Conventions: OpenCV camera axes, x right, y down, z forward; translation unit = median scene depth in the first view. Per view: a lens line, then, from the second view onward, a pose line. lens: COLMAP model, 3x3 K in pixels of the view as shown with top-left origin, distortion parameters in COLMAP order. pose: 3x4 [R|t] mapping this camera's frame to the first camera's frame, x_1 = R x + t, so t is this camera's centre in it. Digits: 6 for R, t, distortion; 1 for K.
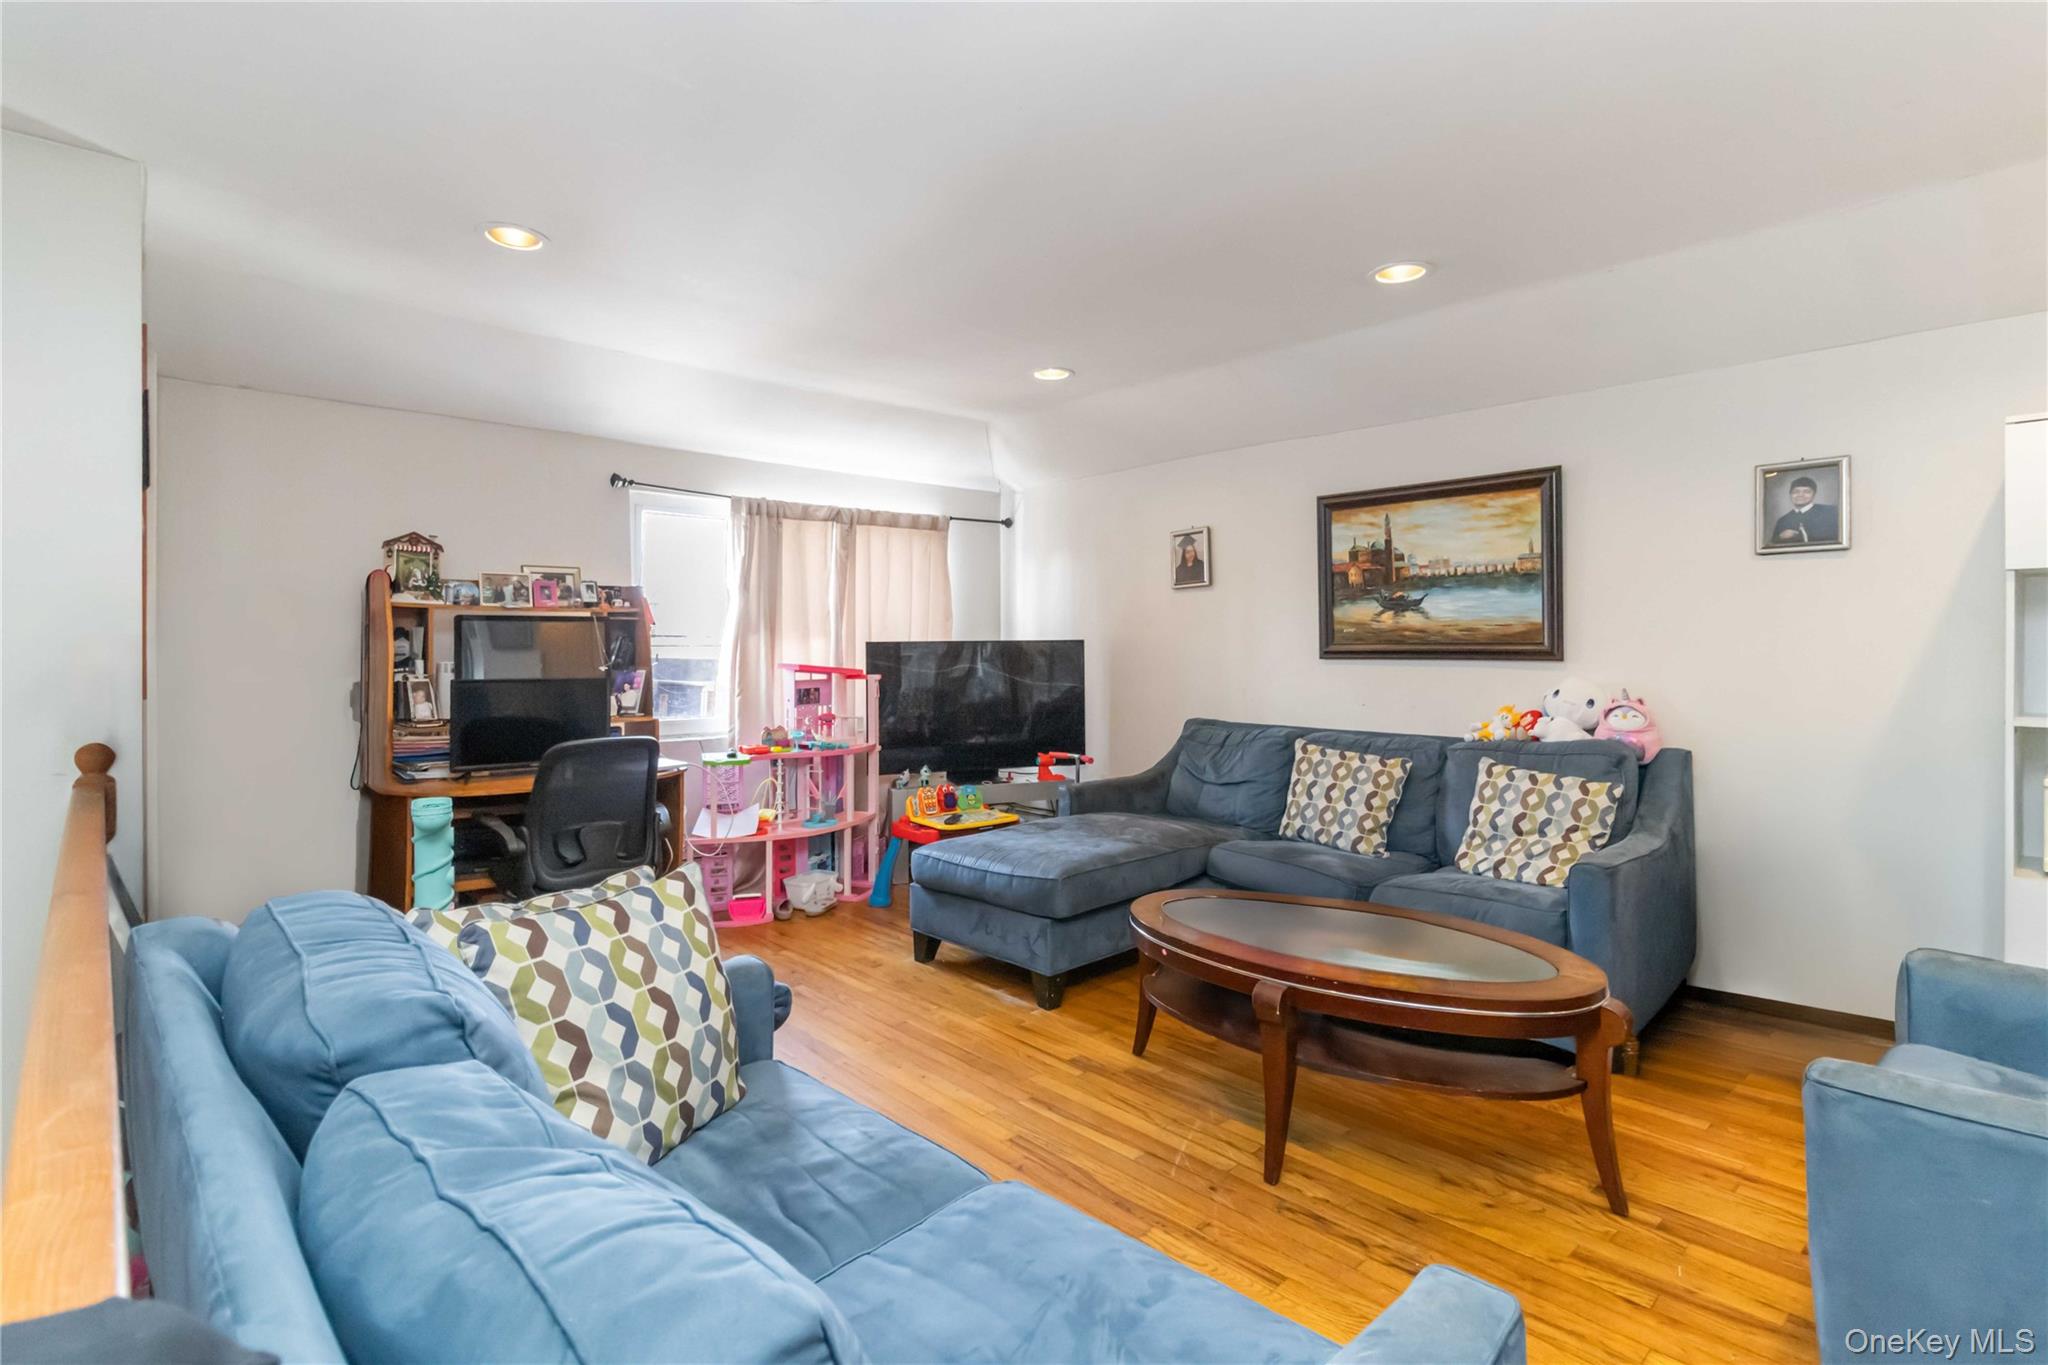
lens RADIAL K [[983.1, 0, 1029.5], [0, 983.1, 632.8], [0, 0, 1]] dist [0.001365, -0.000131]
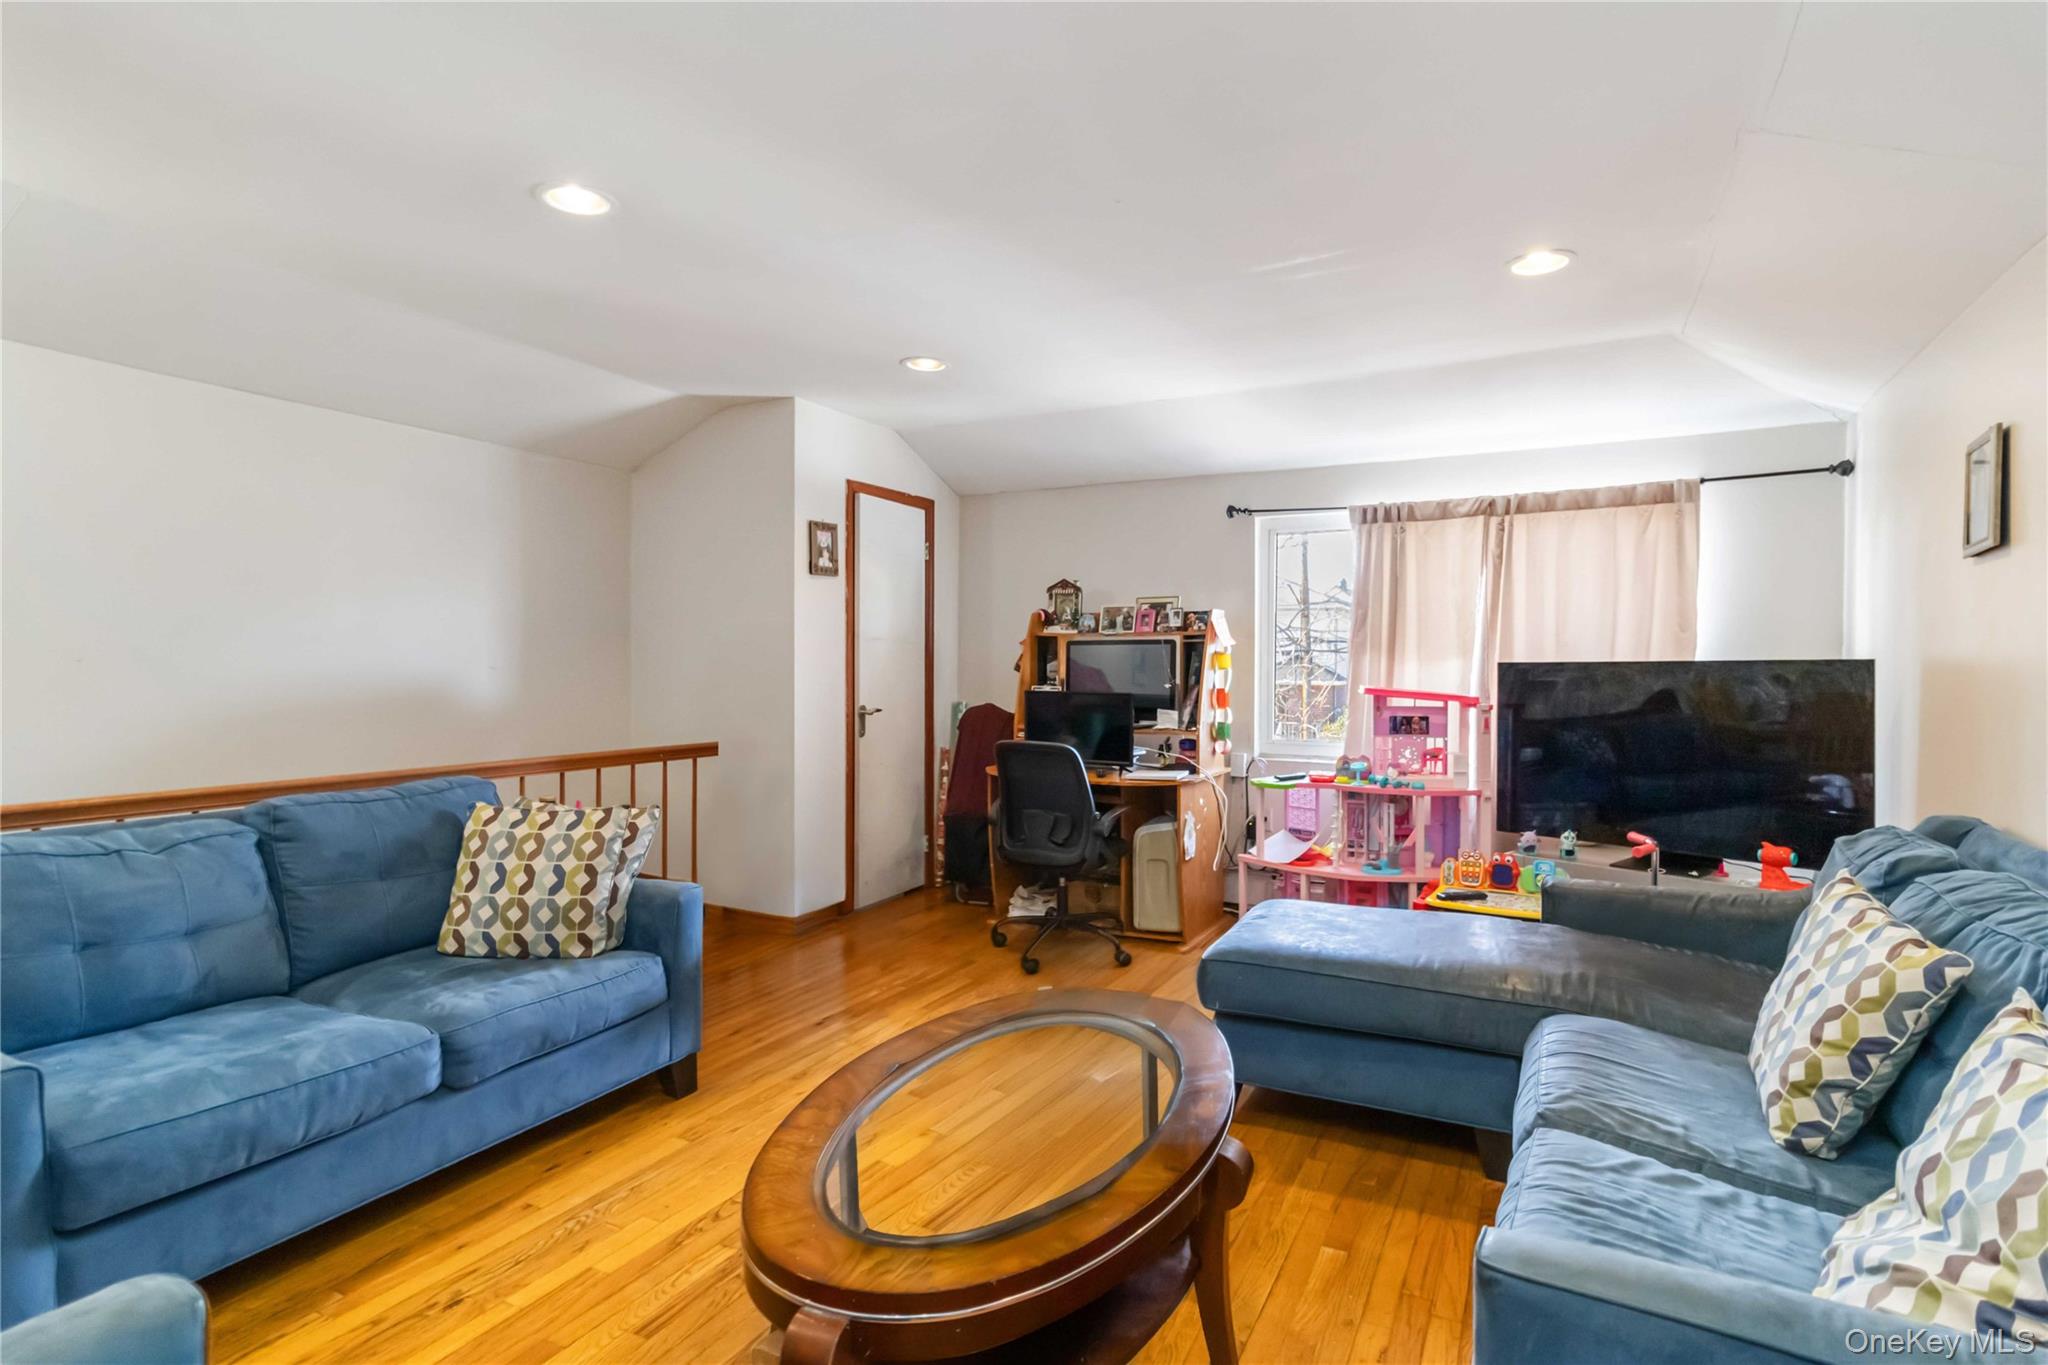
lens RADIAL K [[983.1, 0, 1031.7], [0, 983.1, 681.2], [0, 0, 1]] dist [0.001365, -0.000131]
pose [[0.342978, 0.017914, -0.939172, 0.463682], [0.006253, 0.999752, 0.021353, 0.004943], [0.939323, -0.013196, 0.342781, 0.383357]]
